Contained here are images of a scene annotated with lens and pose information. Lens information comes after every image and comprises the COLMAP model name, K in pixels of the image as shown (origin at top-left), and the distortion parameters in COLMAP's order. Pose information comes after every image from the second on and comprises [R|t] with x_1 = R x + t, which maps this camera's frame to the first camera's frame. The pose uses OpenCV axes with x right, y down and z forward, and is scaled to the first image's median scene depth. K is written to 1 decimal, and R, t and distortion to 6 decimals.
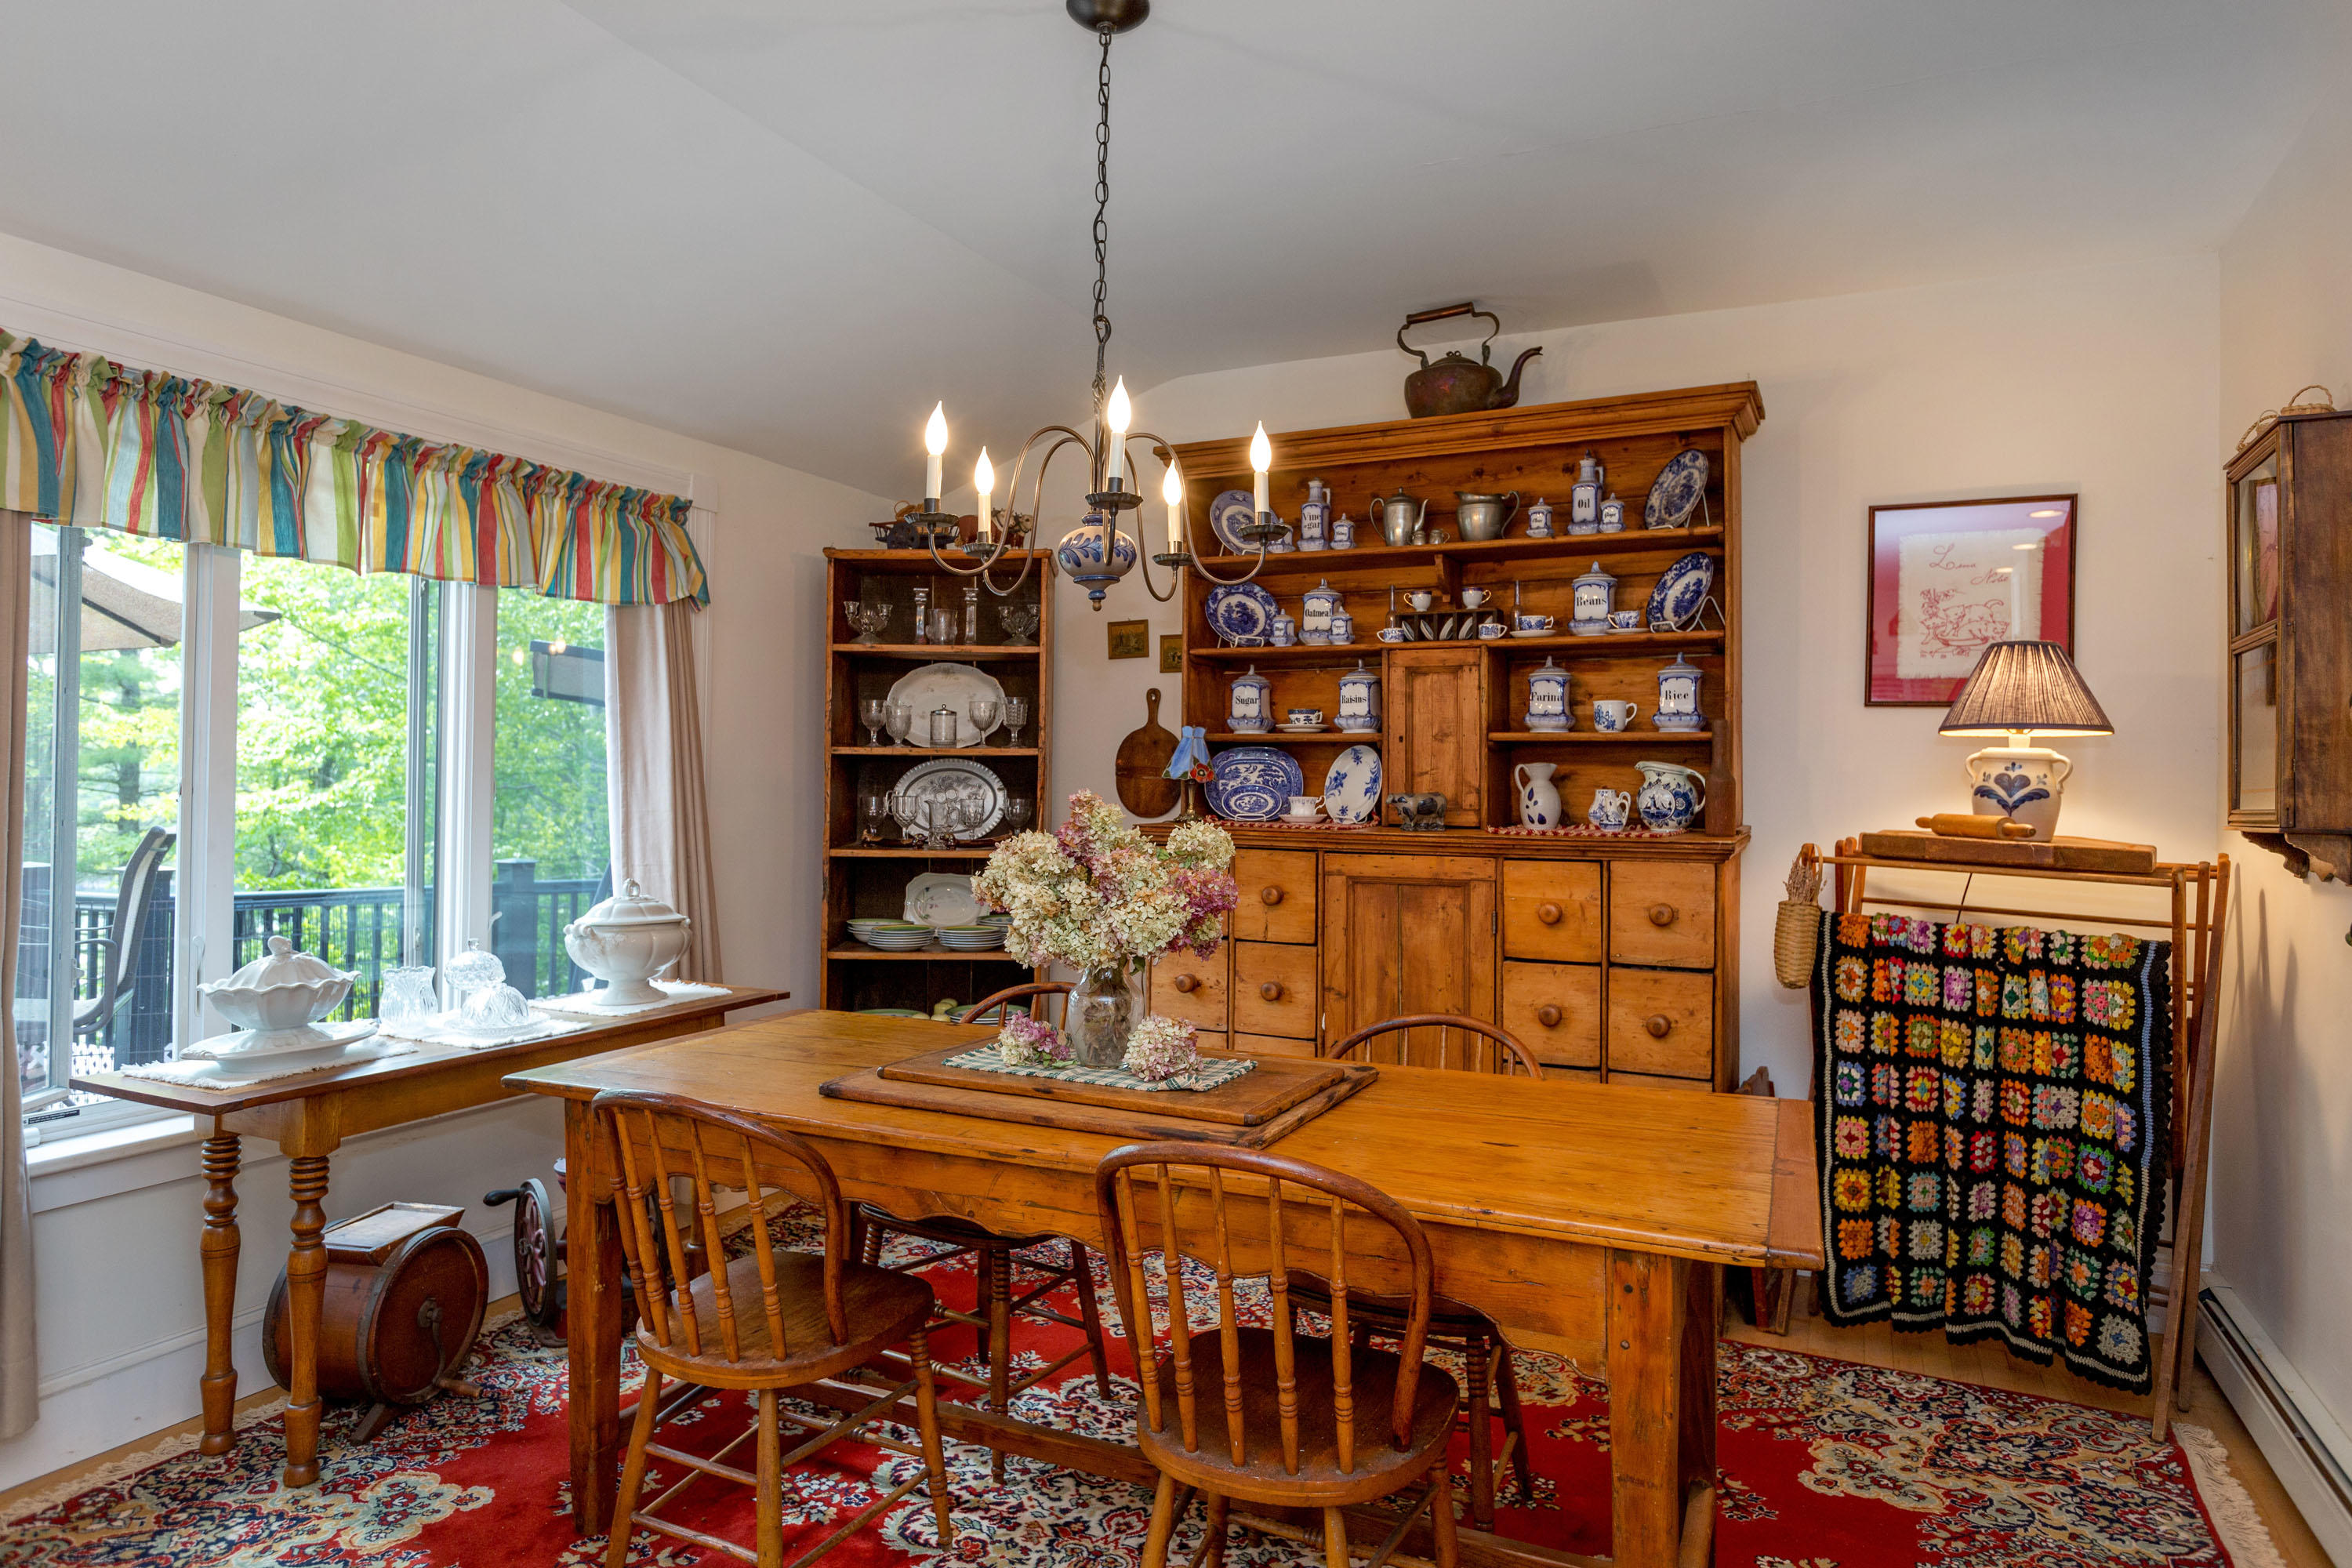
lens RADIAL K [[1442.9, 0, 1169.3], [0, 1442.9, 779.0], [0, 0, 1]] dist [-0.004115, 0.003964]
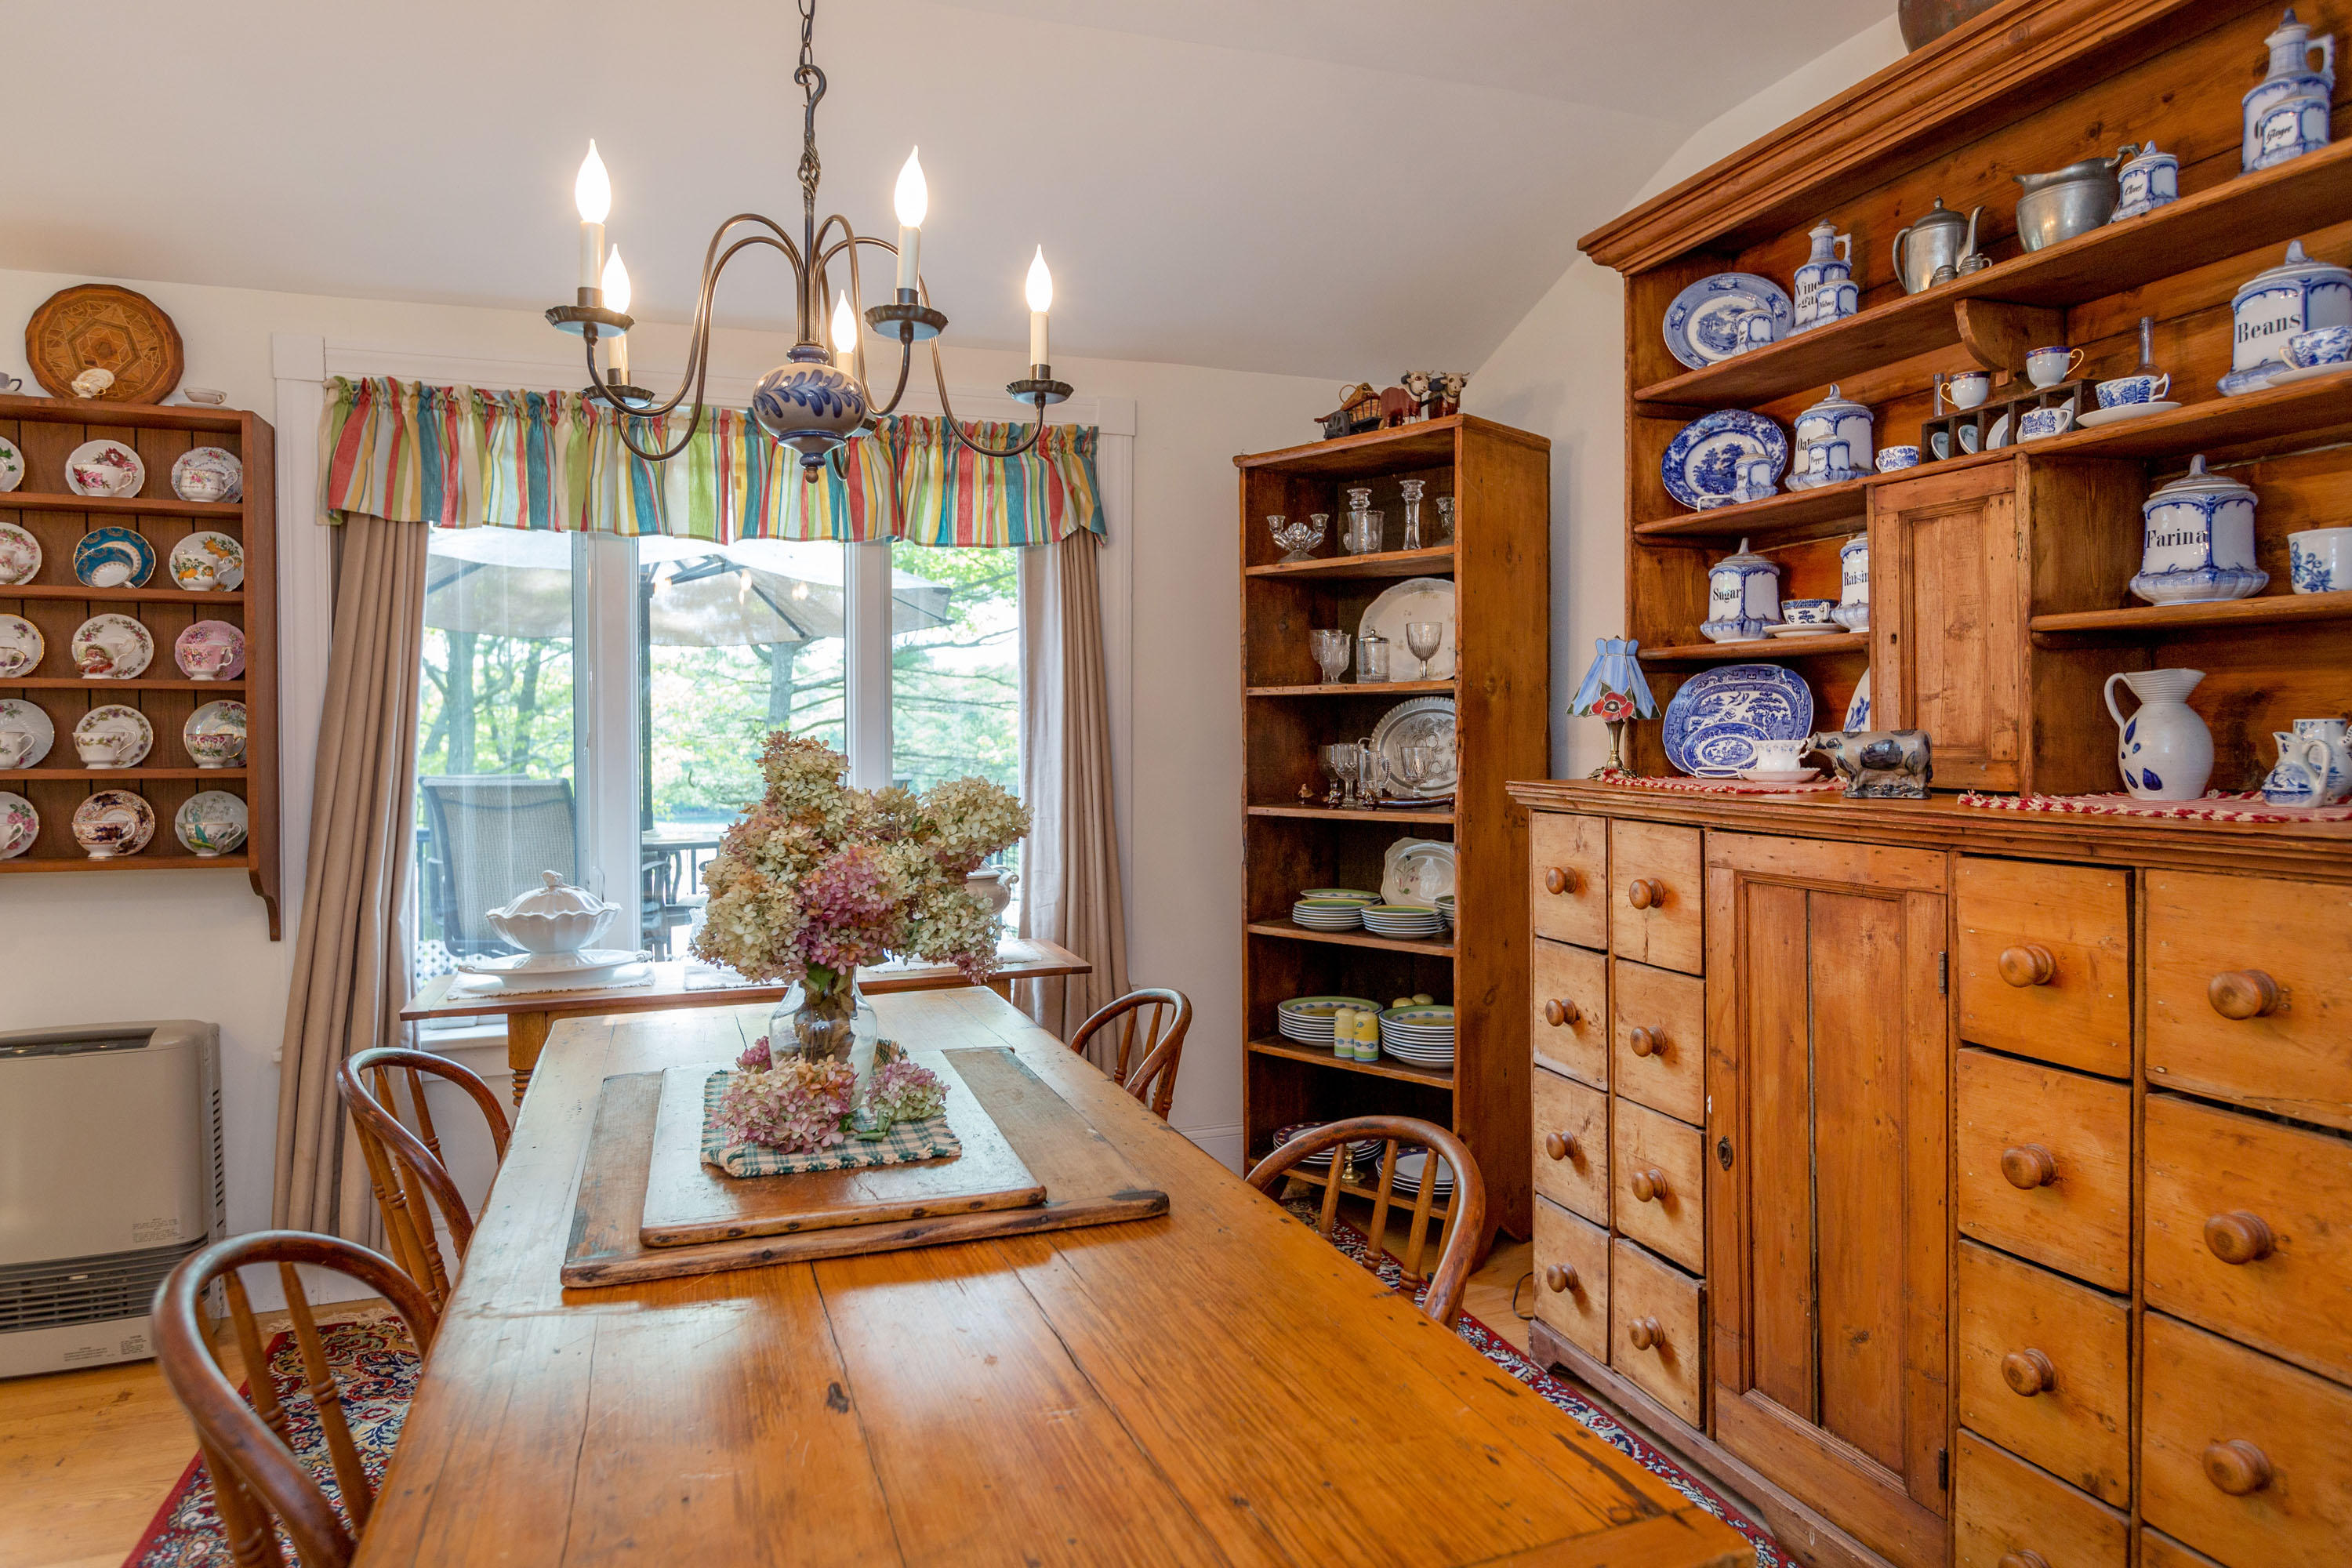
lens RADIAL K [[1442.9, 0, 1175.3], [0, 1442.9, 782.8], [0, 0, 1]] dist [-0.004115, 0.003964]
pose [[0.698785, 0.010722, -0.715251, 0.378950], [0.013785, 0.999500, 0.028451, 0.009697], [0.715198, -0.029740, 0.698288, 0.398004]]
